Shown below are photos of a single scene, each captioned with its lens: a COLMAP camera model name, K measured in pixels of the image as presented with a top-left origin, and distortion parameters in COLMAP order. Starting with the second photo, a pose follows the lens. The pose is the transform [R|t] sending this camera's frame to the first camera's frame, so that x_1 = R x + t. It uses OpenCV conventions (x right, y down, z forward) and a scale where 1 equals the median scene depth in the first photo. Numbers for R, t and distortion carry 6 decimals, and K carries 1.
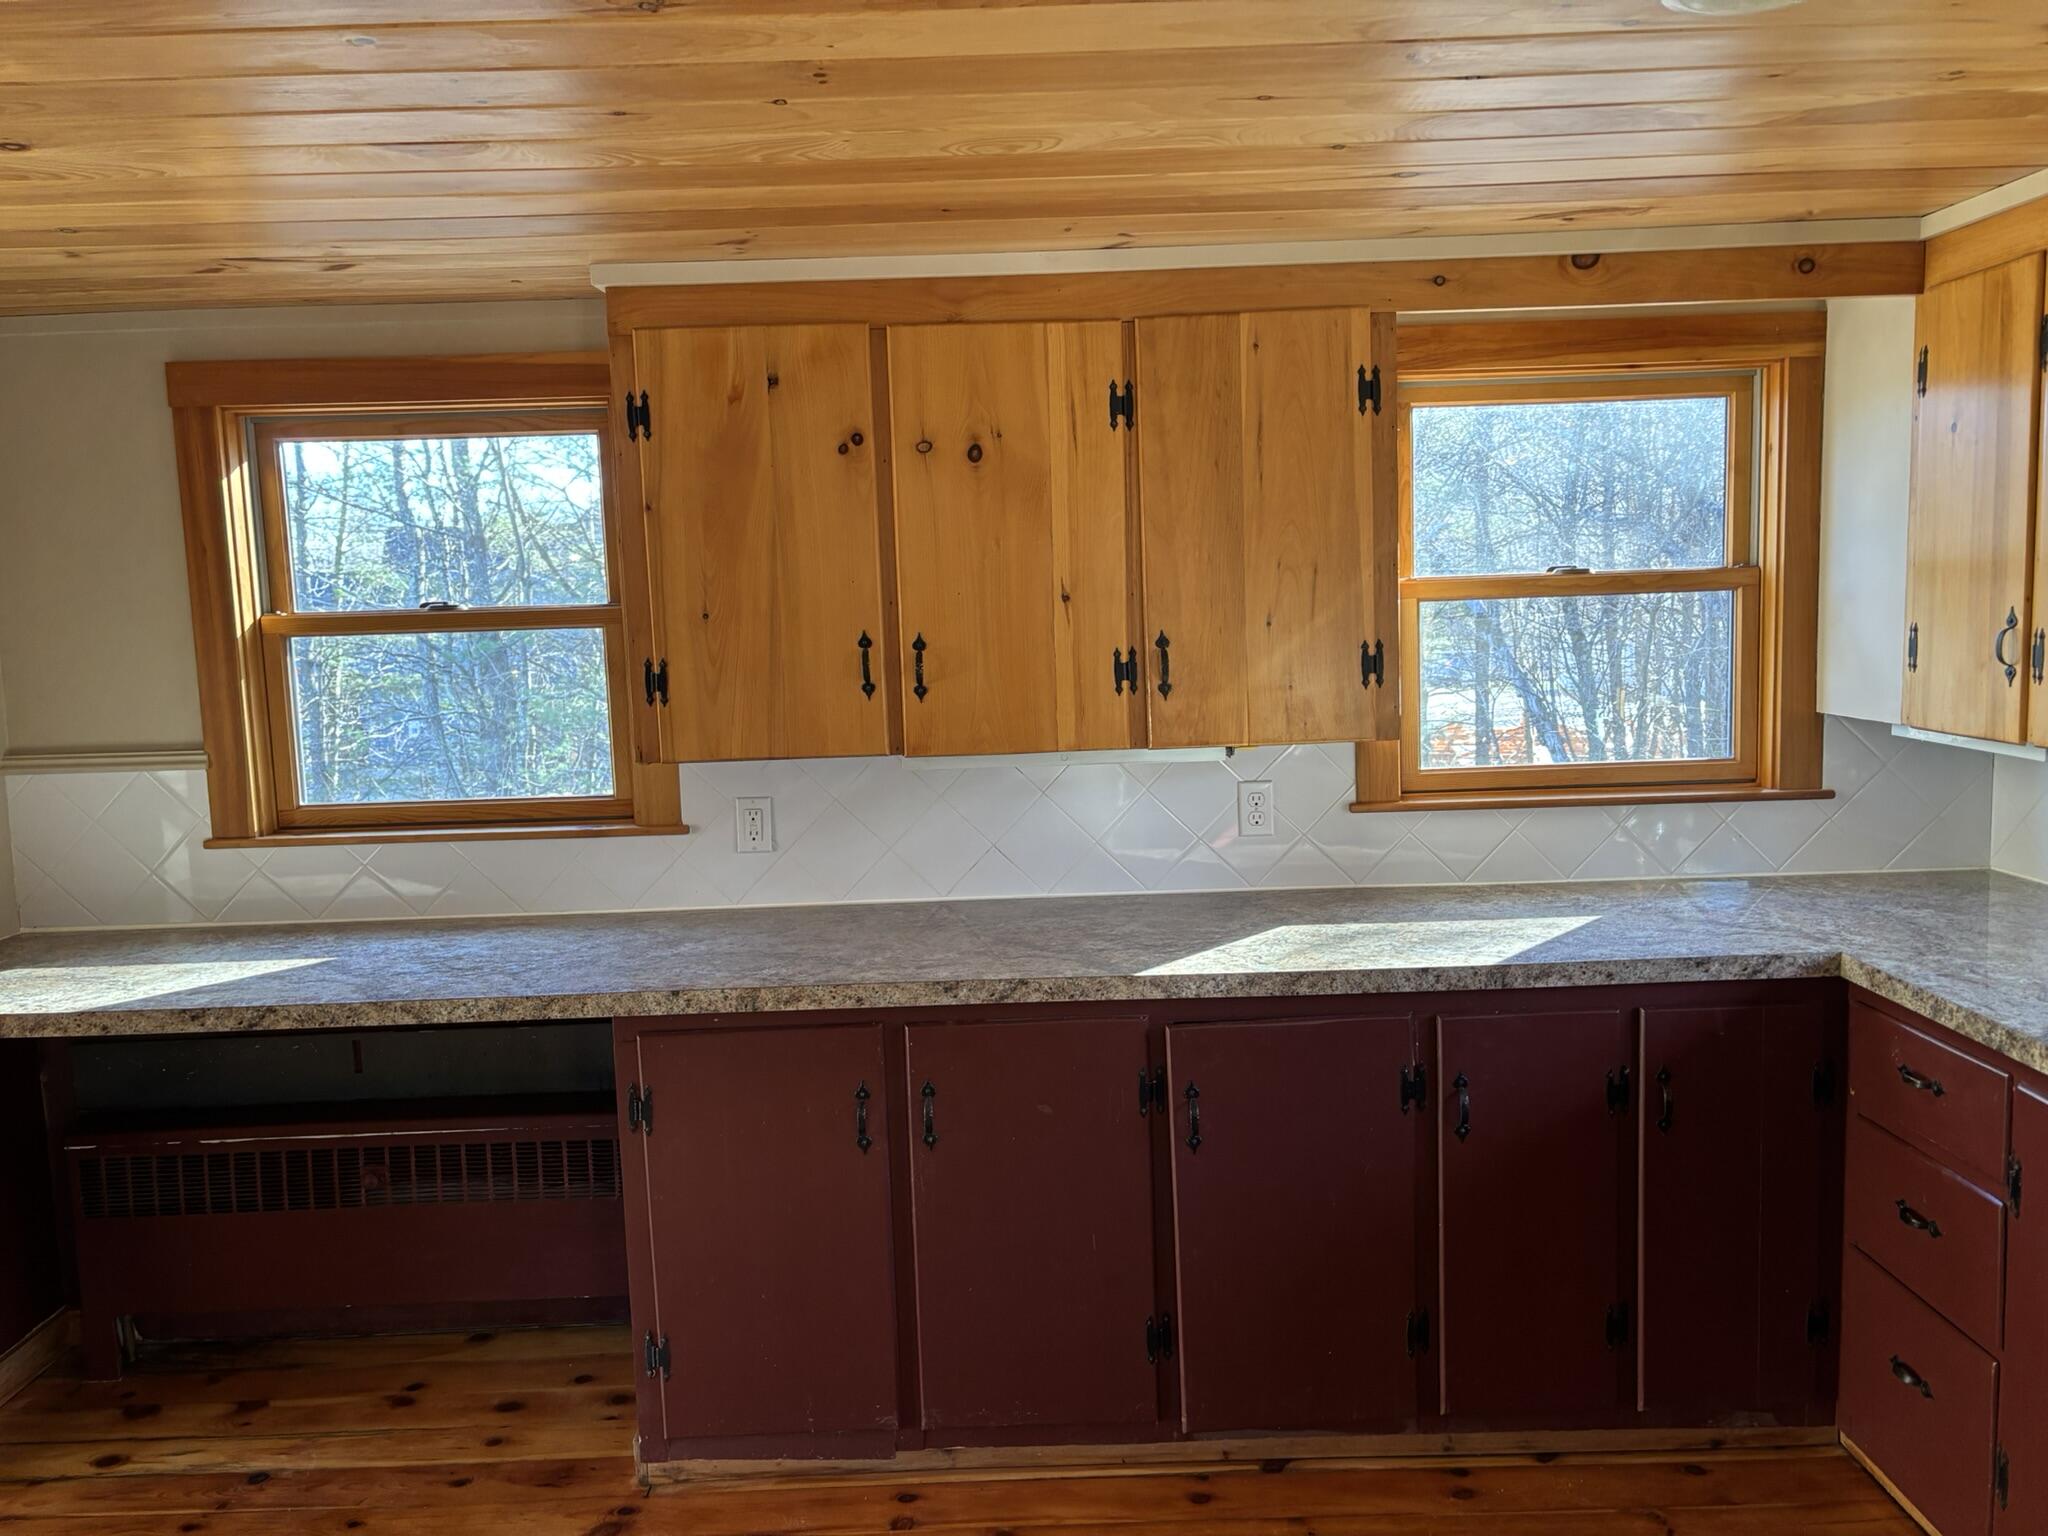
lens RADIAL K [[1566.7, 0, 1031.6], [0, 1566.7, 781.5], [0, 0, 1]] dist [0.048048, -0.044717]
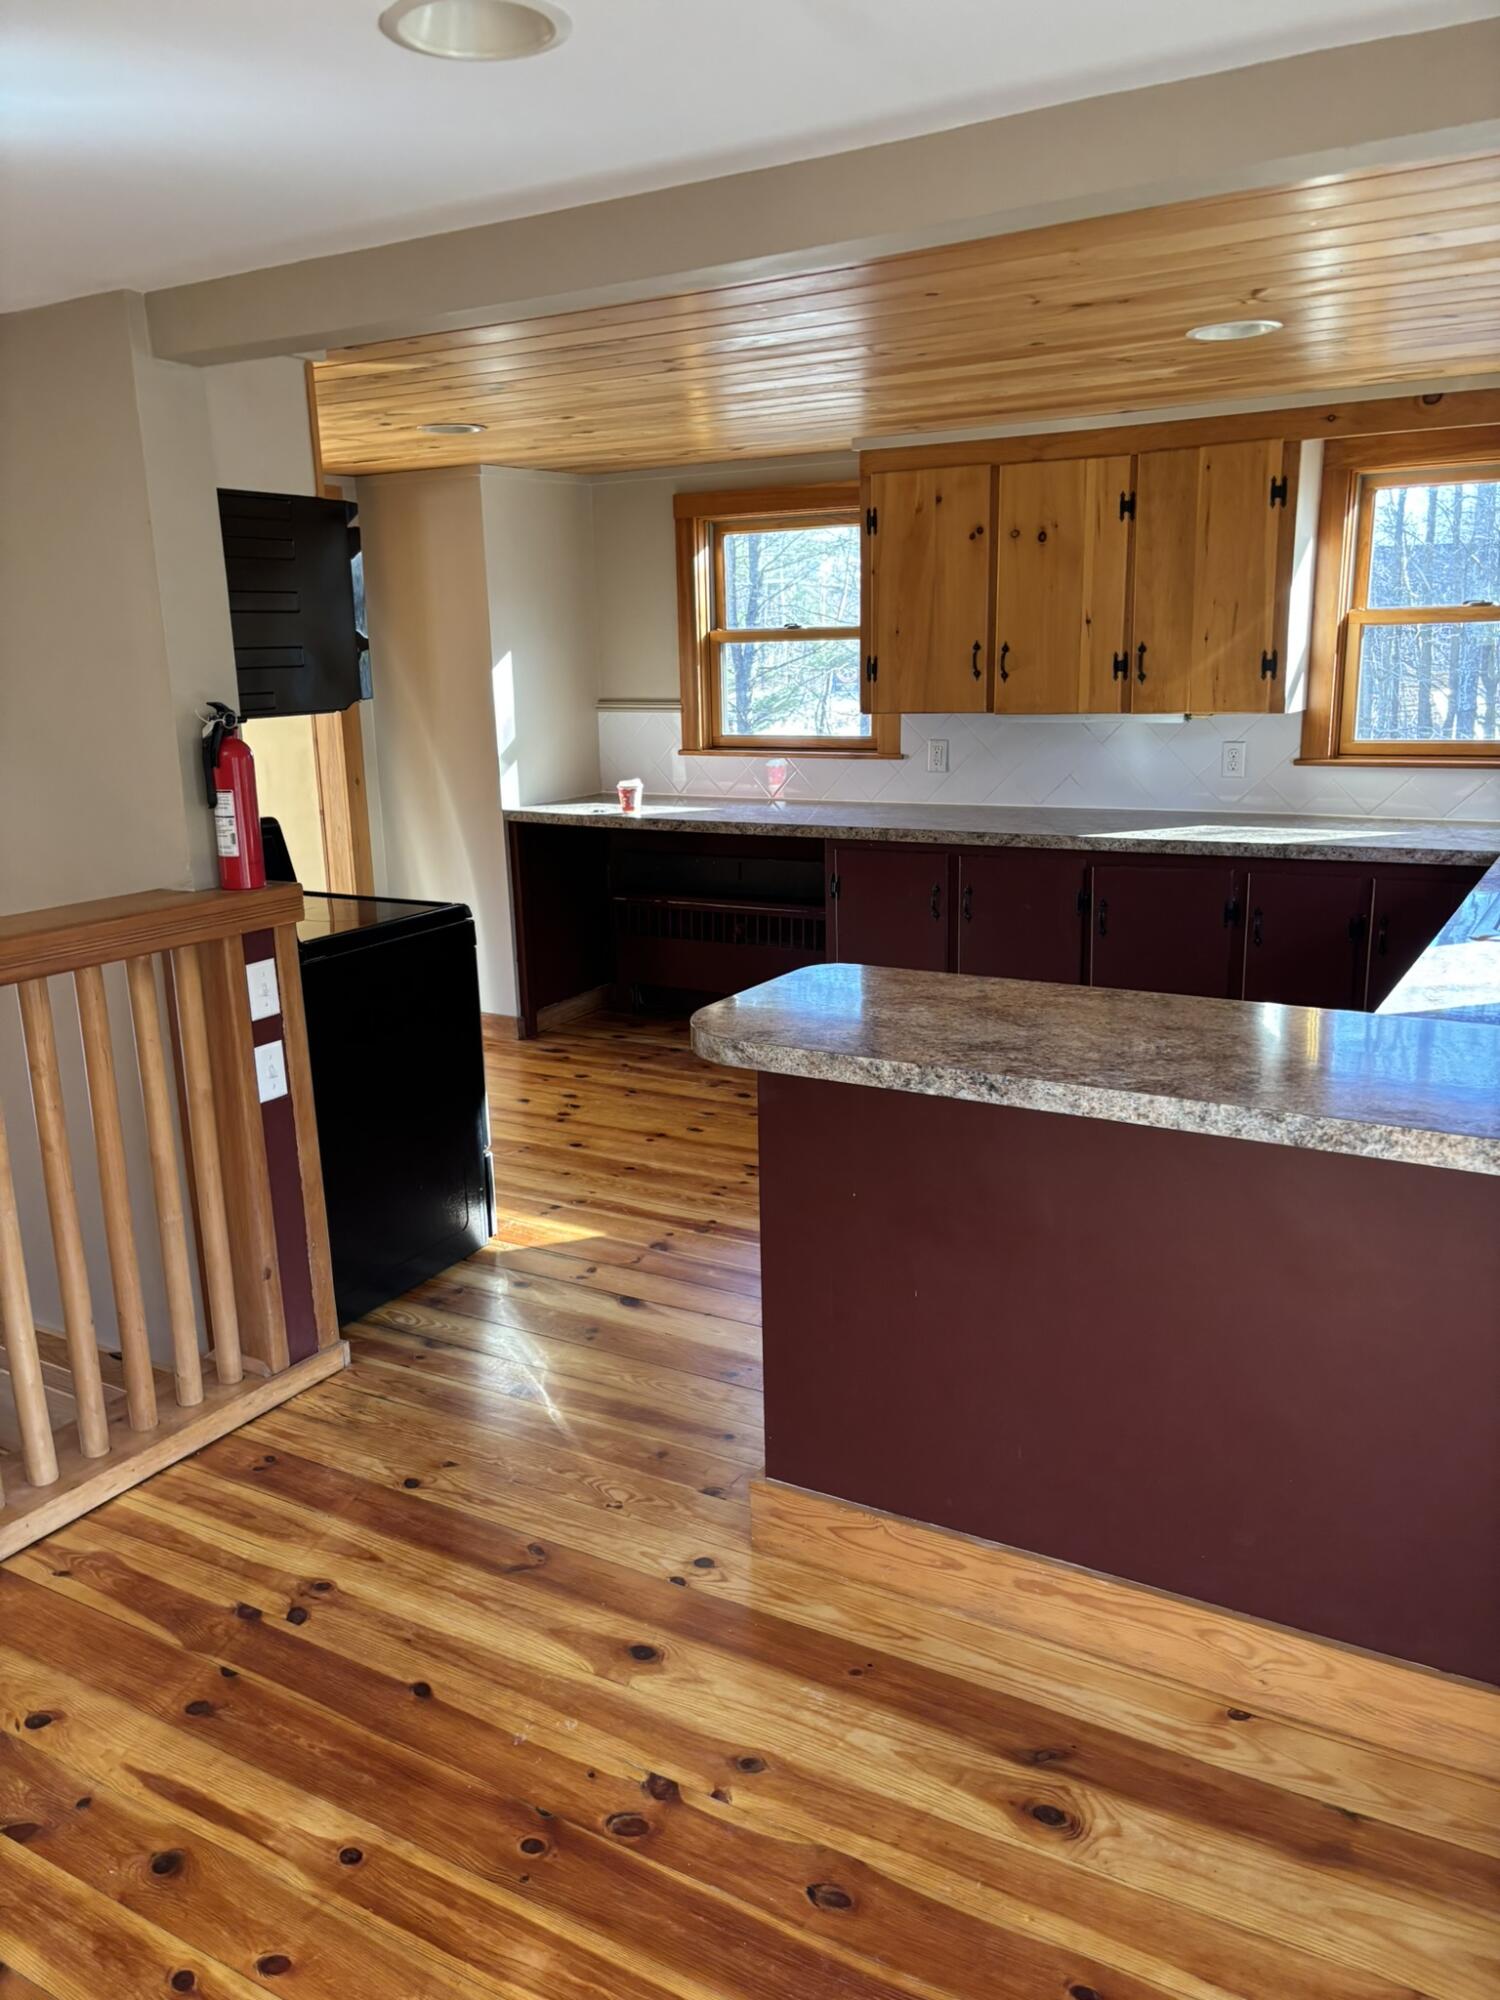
lens RADIAL K [[1530.0, 0, 740.9], [0, 1530.0, 1009.4], [0, 0, 1]] dist [0.048048, -0.044717]
pose [[0.857825, 0.130975, -0.496972, 0.594636], [-0.062570, 0.986404, 0.151961, 0.070124], [0.510118, -0.099261, 0.854357, -0.687240]]
